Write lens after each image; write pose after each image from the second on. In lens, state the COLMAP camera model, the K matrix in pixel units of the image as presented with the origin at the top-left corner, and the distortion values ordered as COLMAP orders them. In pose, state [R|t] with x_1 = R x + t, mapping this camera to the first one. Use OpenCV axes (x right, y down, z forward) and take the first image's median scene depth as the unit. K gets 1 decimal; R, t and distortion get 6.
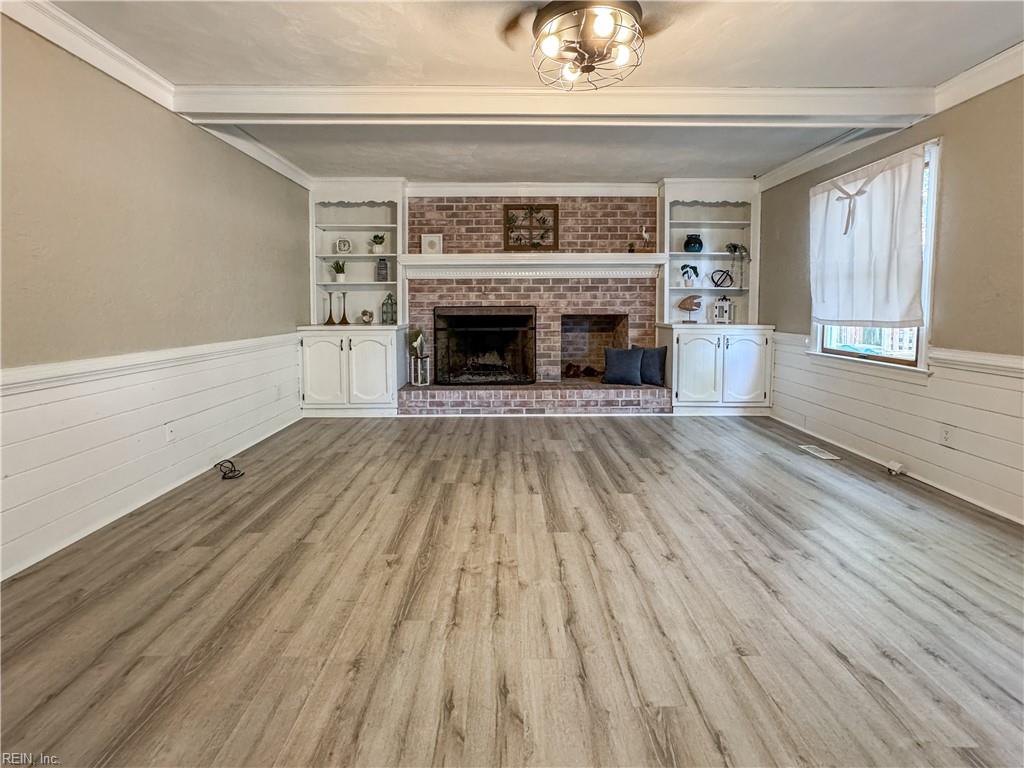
lens RADIAL K [[434.8, 0, 505.1], [0, 434.8, 377.0], [0, 0, 1]] dist [-0.030540, 0.010901]
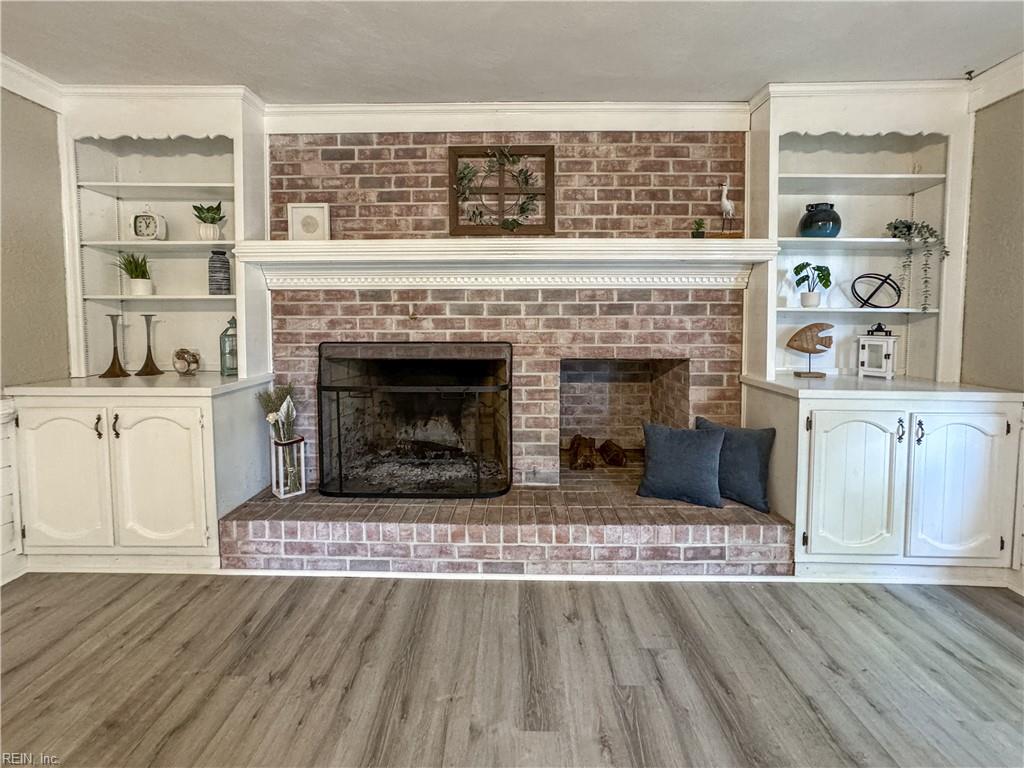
lens RADIAL K [[434.8, 0, 517.3], [0, 434.8, 378.7], [0, 0, 1]] dist [-0.030540, 0.010901]
pose [[0.999960, 0.002464, 0.008593, 0.075454], [-0.002274, 0.999754, -0.022050, -0.110596], [-0.008645, 0.022029, 0.999720, 0.492906]]
